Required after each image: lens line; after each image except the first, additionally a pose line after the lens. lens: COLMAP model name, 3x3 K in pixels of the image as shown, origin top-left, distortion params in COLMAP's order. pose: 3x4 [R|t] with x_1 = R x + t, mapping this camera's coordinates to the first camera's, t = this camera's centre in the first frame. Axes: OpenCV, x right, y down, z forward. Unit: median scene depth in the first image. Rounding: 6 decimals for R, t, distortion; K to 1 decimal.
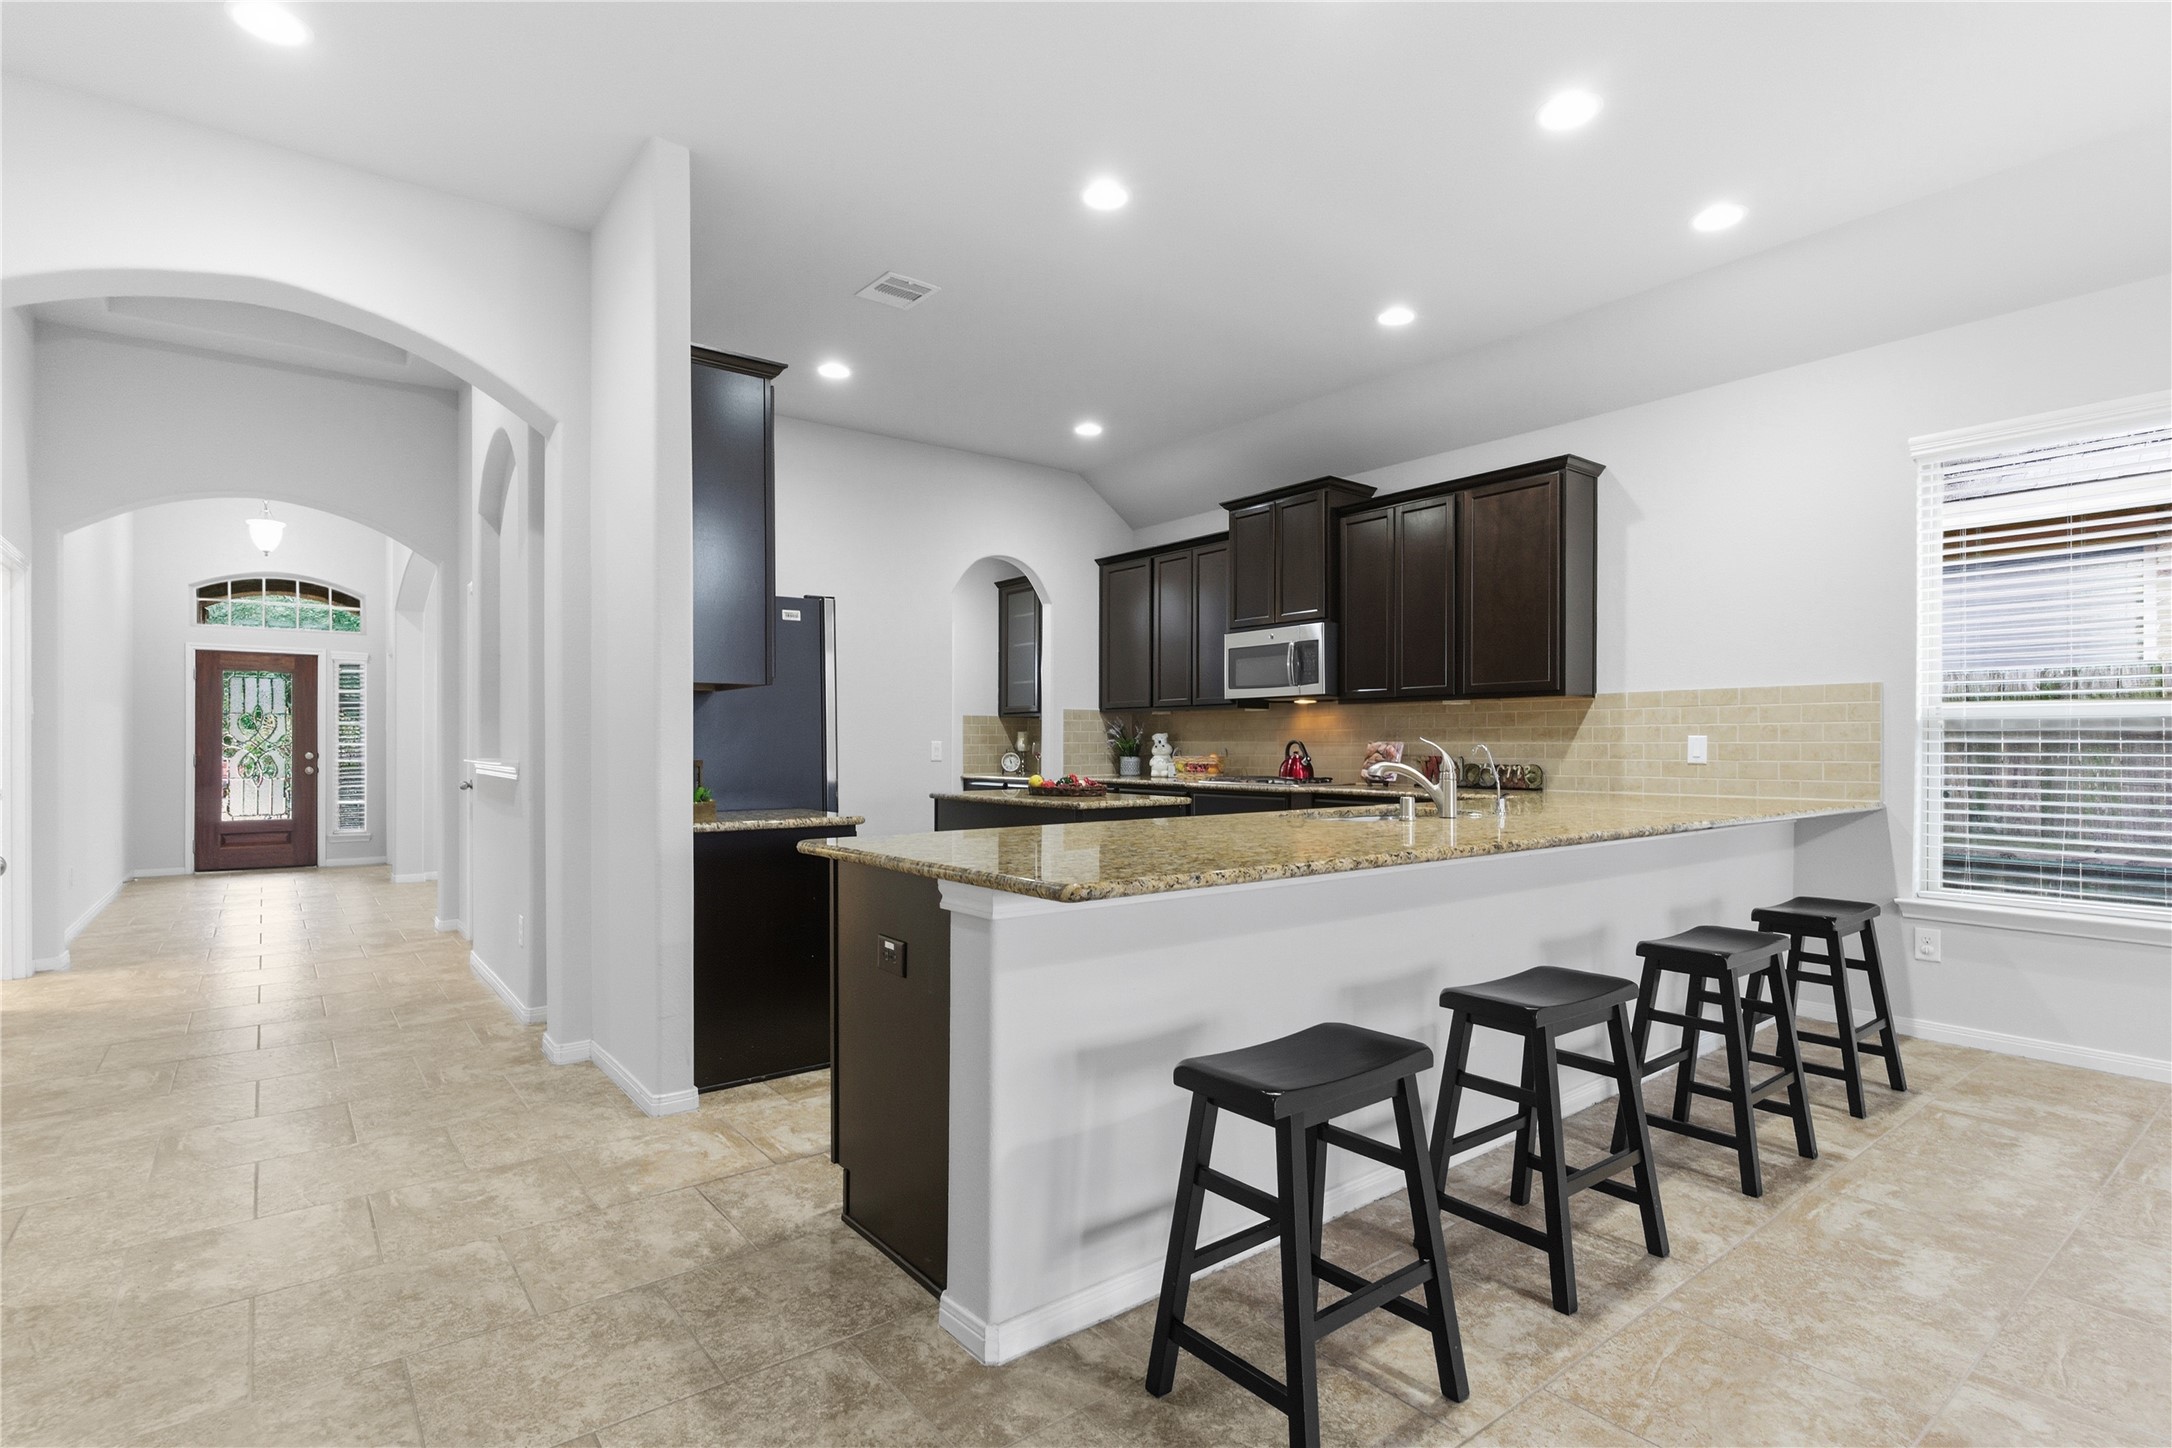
lens RADIAL K [[1048.9, 0, 1075.9], [0, 1048.9, 746.5], [0, 0, 1]] dist [0.003639, 0.000231]
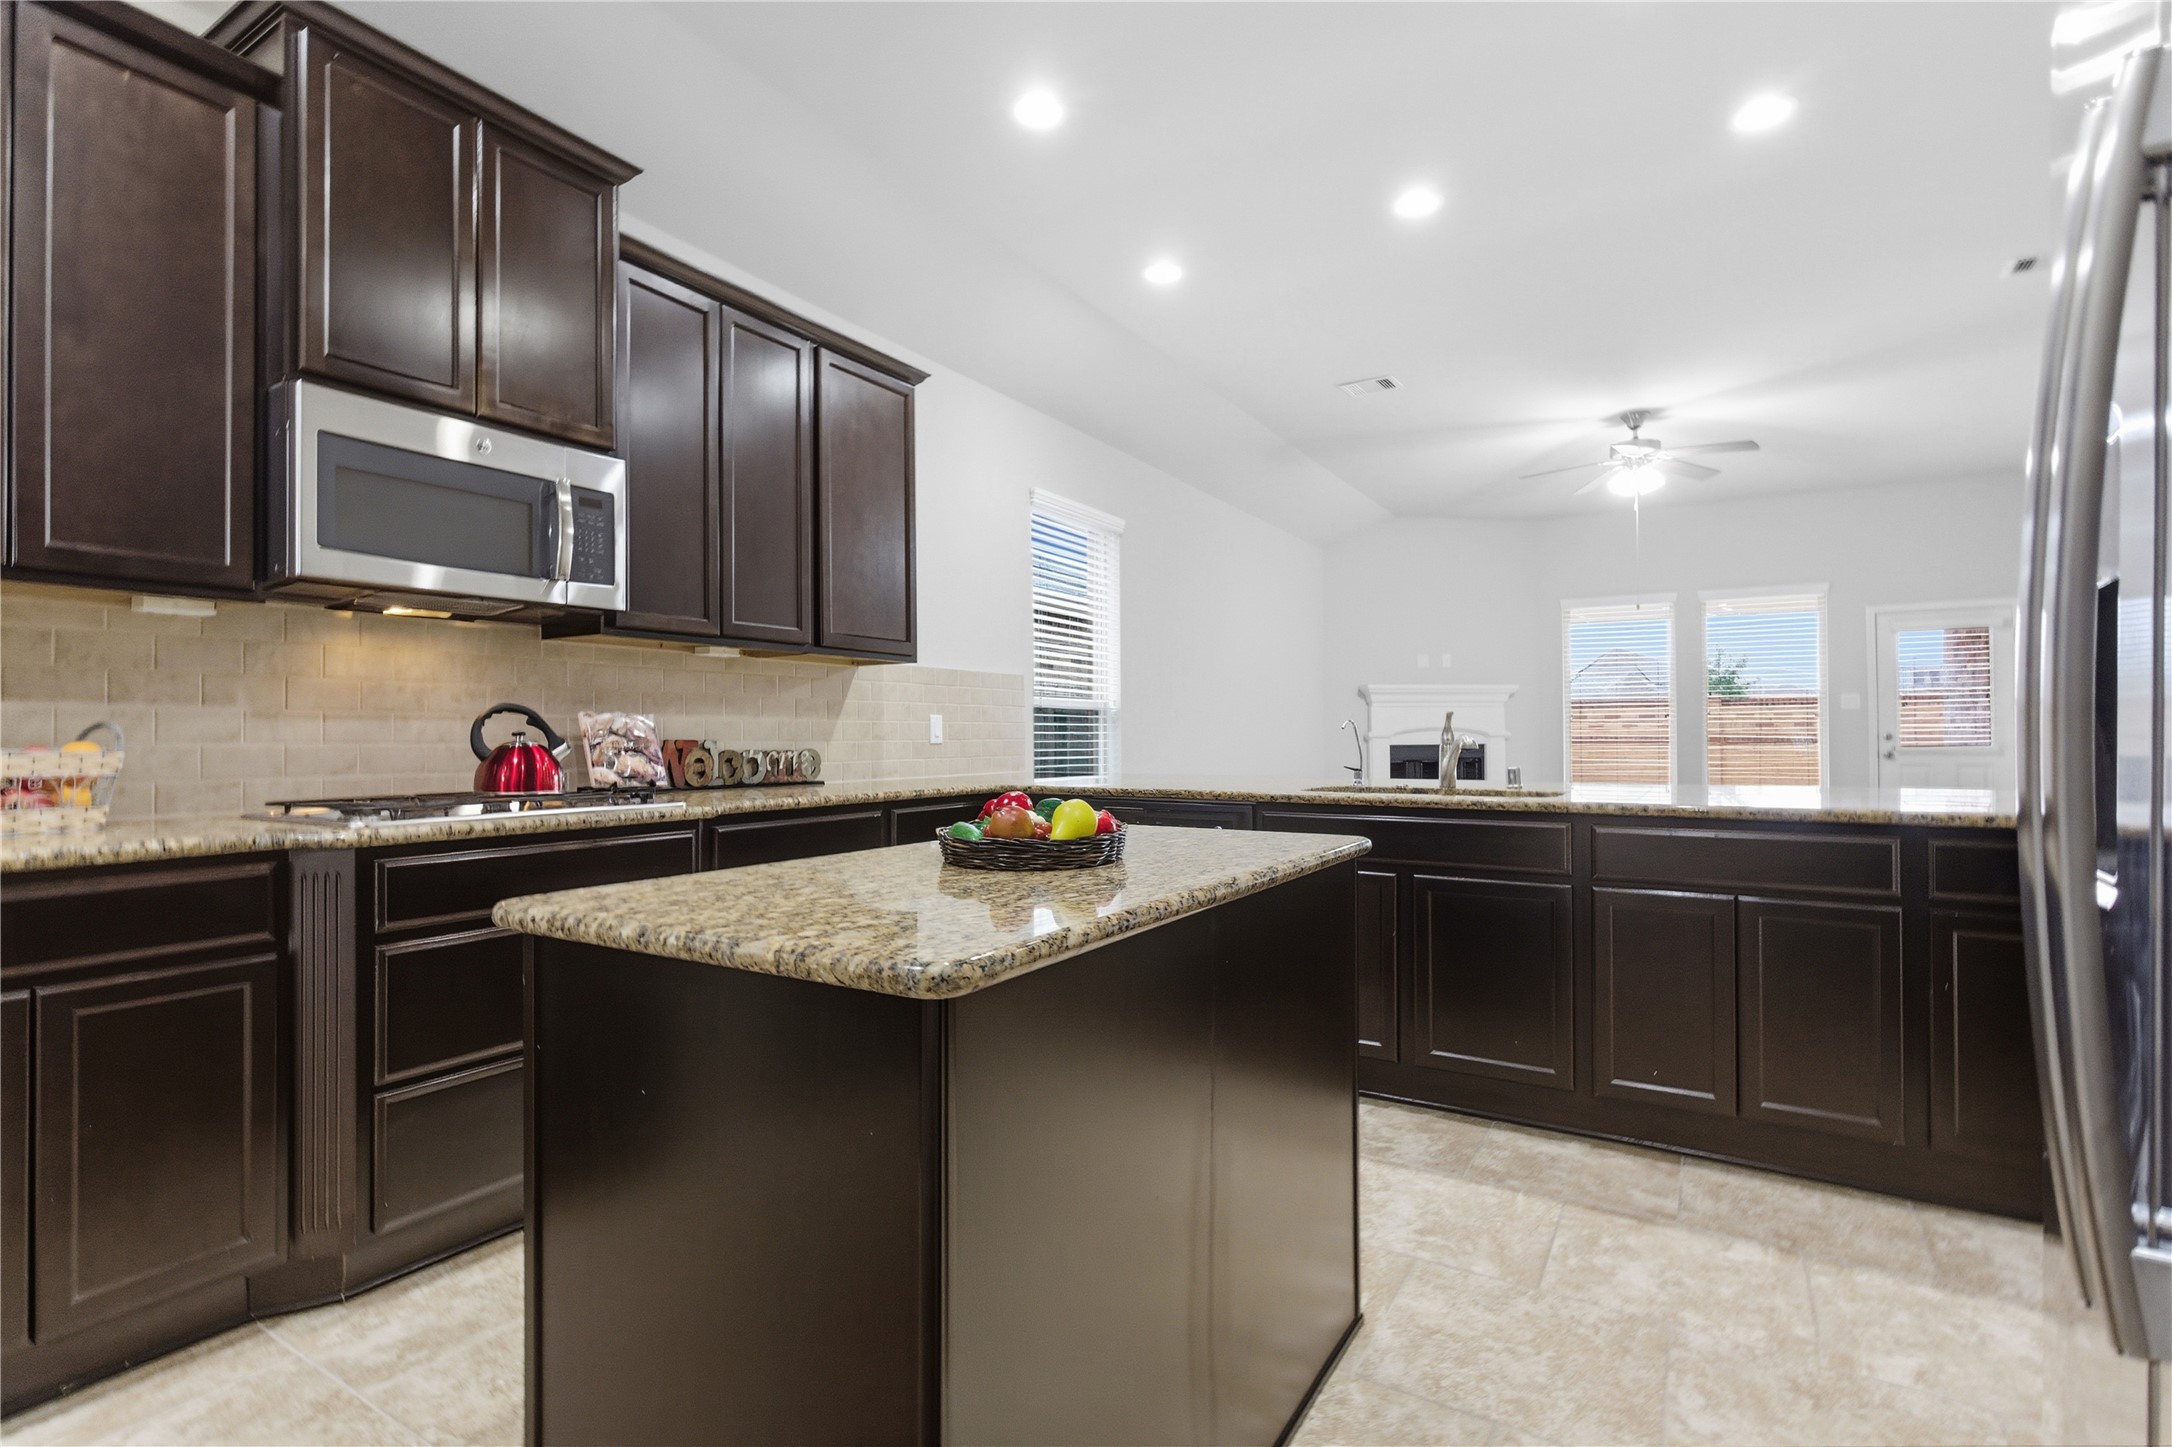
lens RADIAL K [[1030.6, 0, 1076.3], [0, 1030.6, 726.9], [0, 0, 1]] dist [-0.000814, -0.000077]
pose [[-0.353235, 0.011726, 0.935461, -0.267366], [0.005957, 0.999929, -0.010284, 0.008622], [-0.935516, 0.001940, -0.353280, 0.945190]]
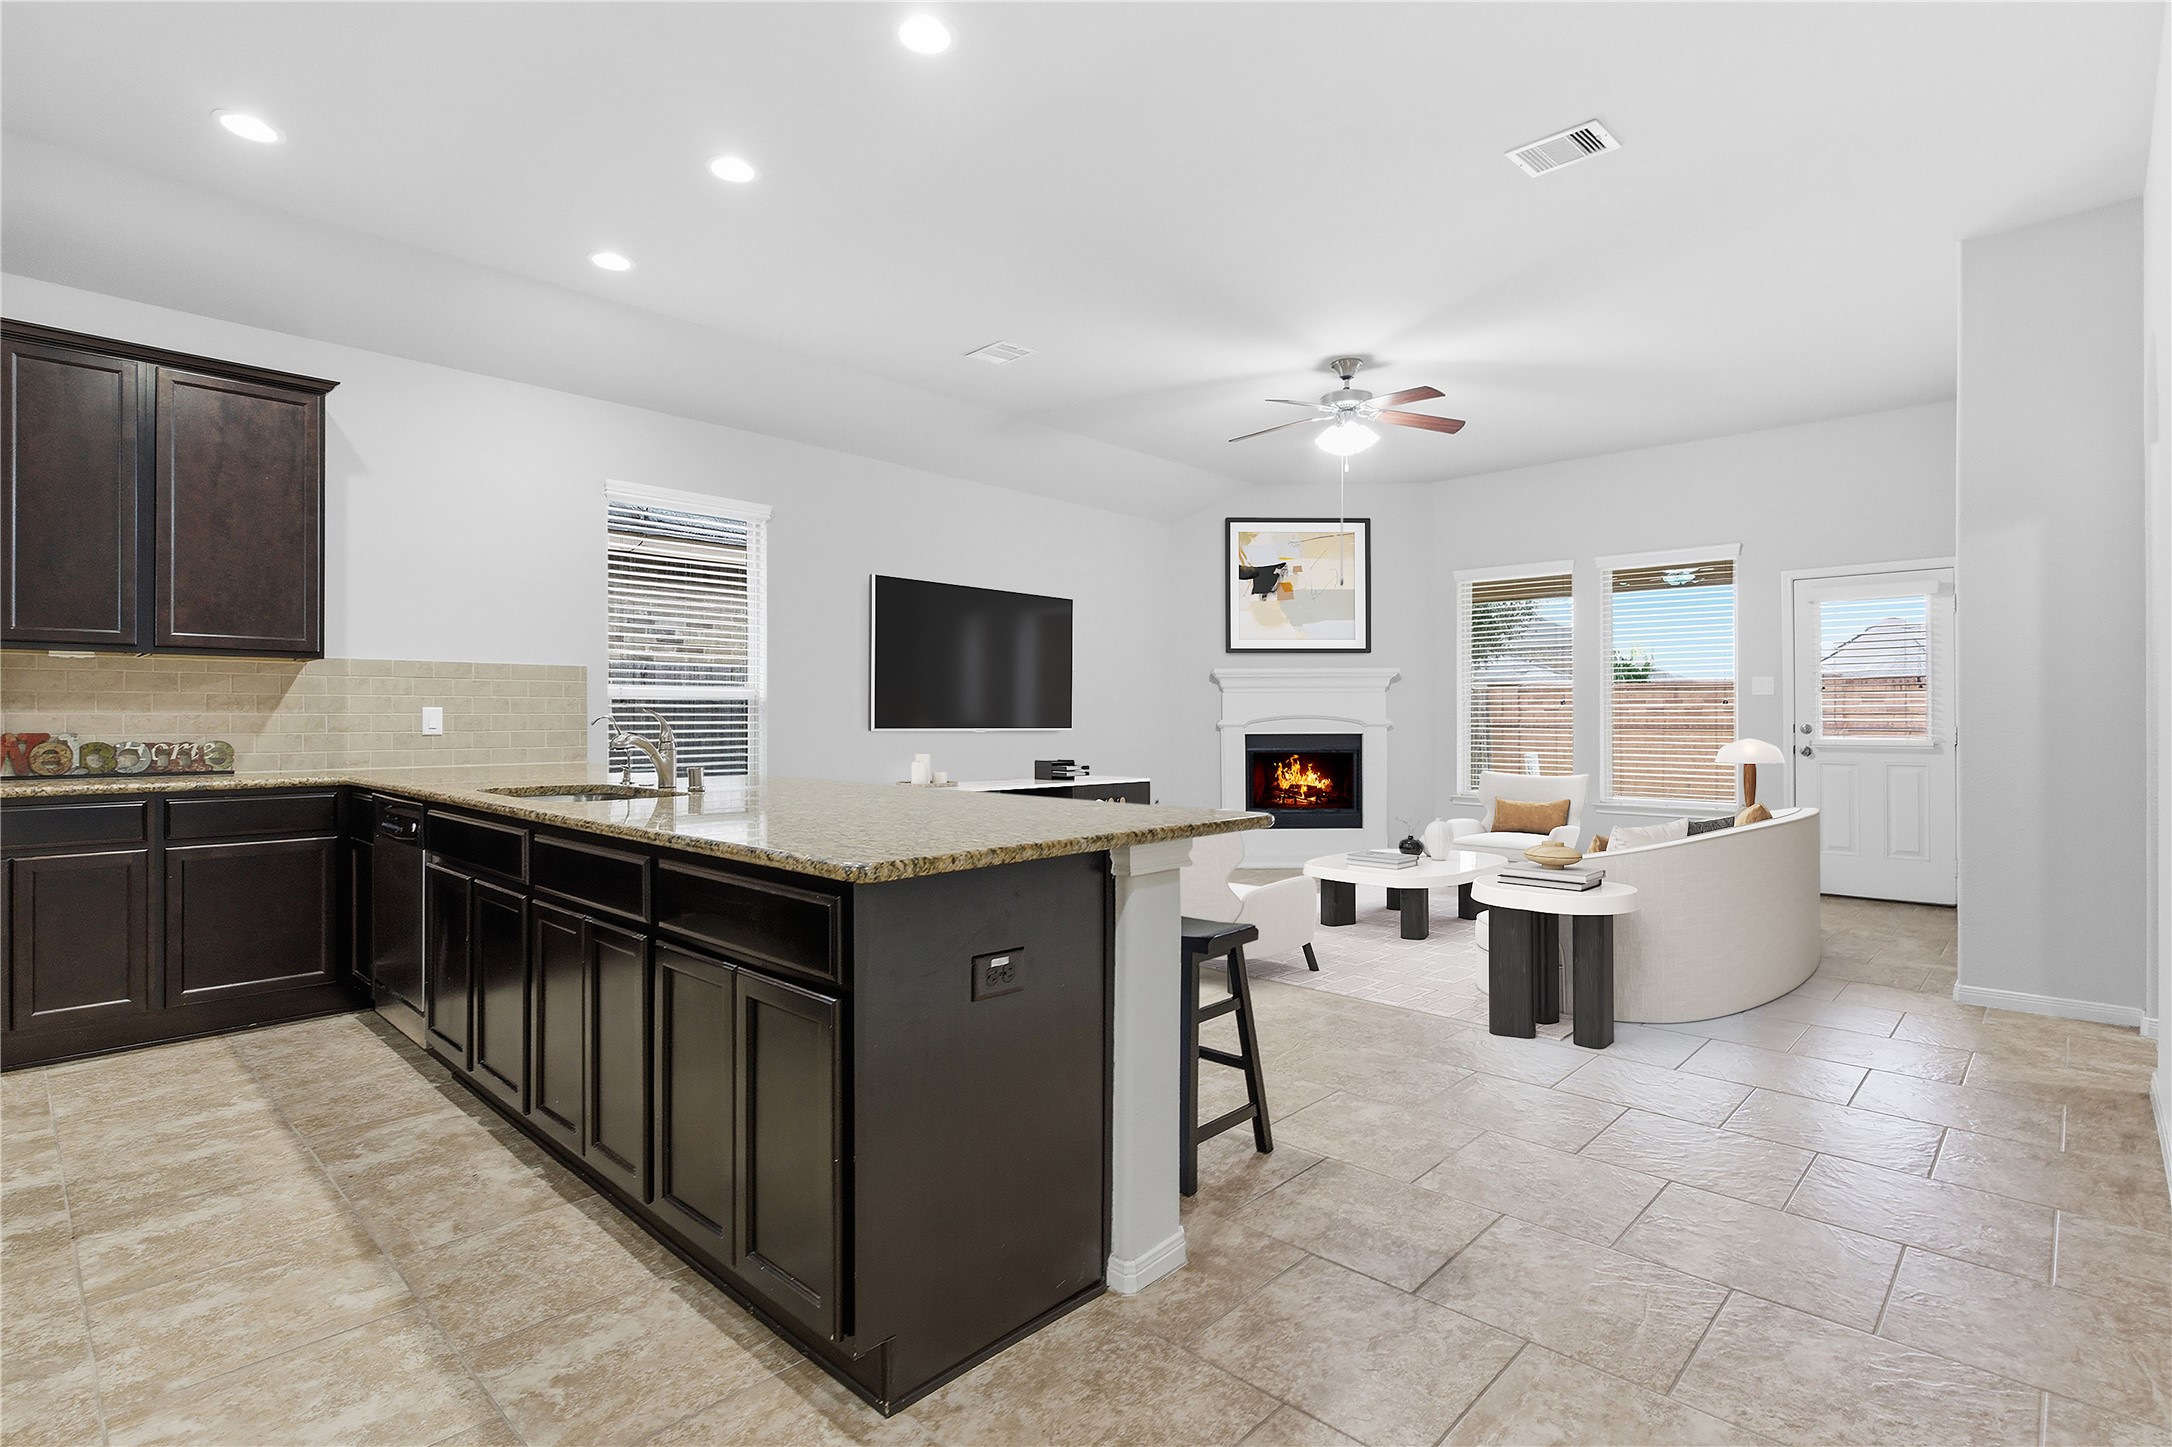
lens RADIAL K [[1056.7, 0, 1078.5], [0, 1056.7, 712.6], [0, 0, 1]] dist [0.000250, 0.001633]
pose [[-0.146331, 0.004967, 0.989223, -0.389535], [0.001972, 0.999987, -0.004730, 0.000528], [-0.989234, 0.001258, -0.146338, 0.417023]]
